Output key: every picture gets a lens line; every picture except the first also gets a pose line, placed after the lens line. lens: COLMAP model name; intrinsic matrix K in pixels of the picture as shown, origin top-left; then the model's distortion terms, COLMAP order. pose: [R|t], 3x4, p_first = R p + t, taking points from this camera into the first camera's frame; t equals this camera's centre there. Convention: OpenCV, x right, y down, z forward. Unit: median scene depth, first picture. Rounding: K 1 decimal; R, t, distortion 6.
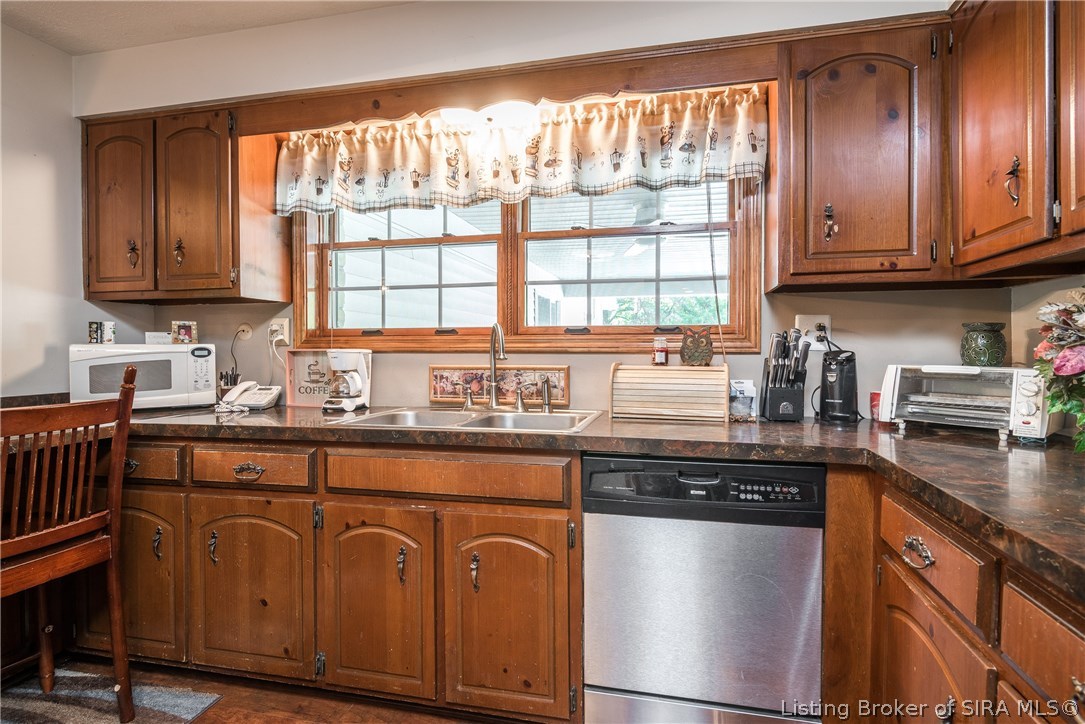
lens RADIAL K [[528.7, 0, 574.1], [0, 528.7, 354.6], [0, 0, 1]] dist [0.011712, -0.001023]
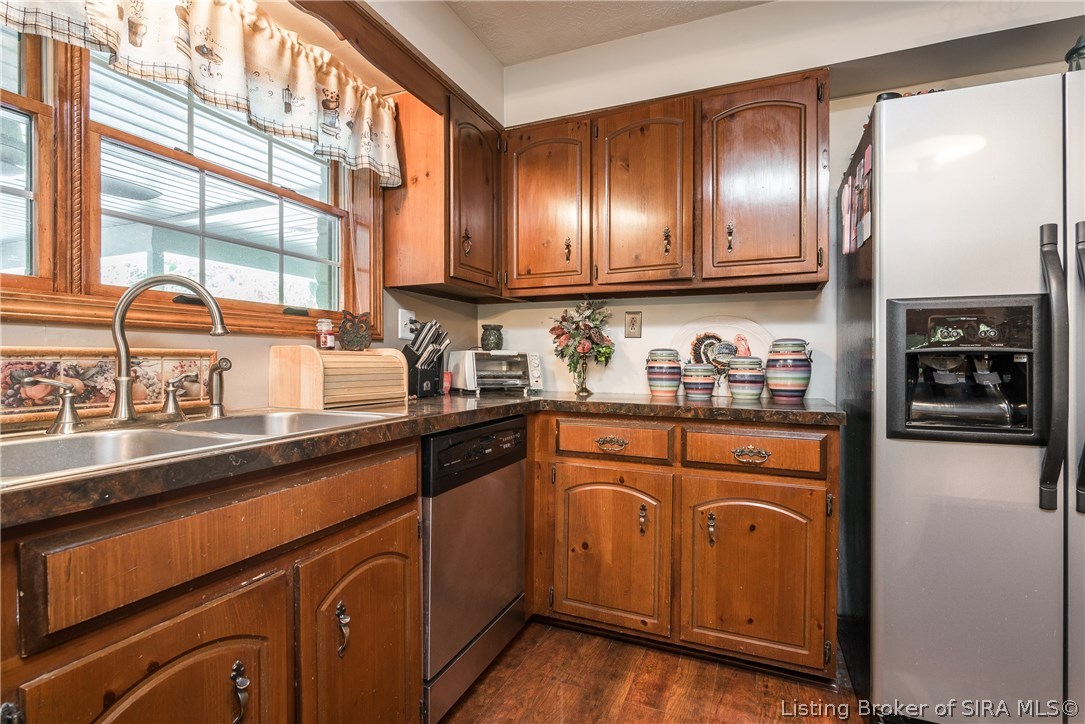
lens RADIAL K [[528.7, 0, 524.5], [0, 528.7, 357.1], [0, 0, 1]] dist [0.011712, -0.001023]
pose [[0.210603, 0.004123, 0.977563, -0.635024], [0.008835, 0.999942, -0.006121, 0.039988], [-0.977532, 0.009926, 0.210554, 0.464256]]
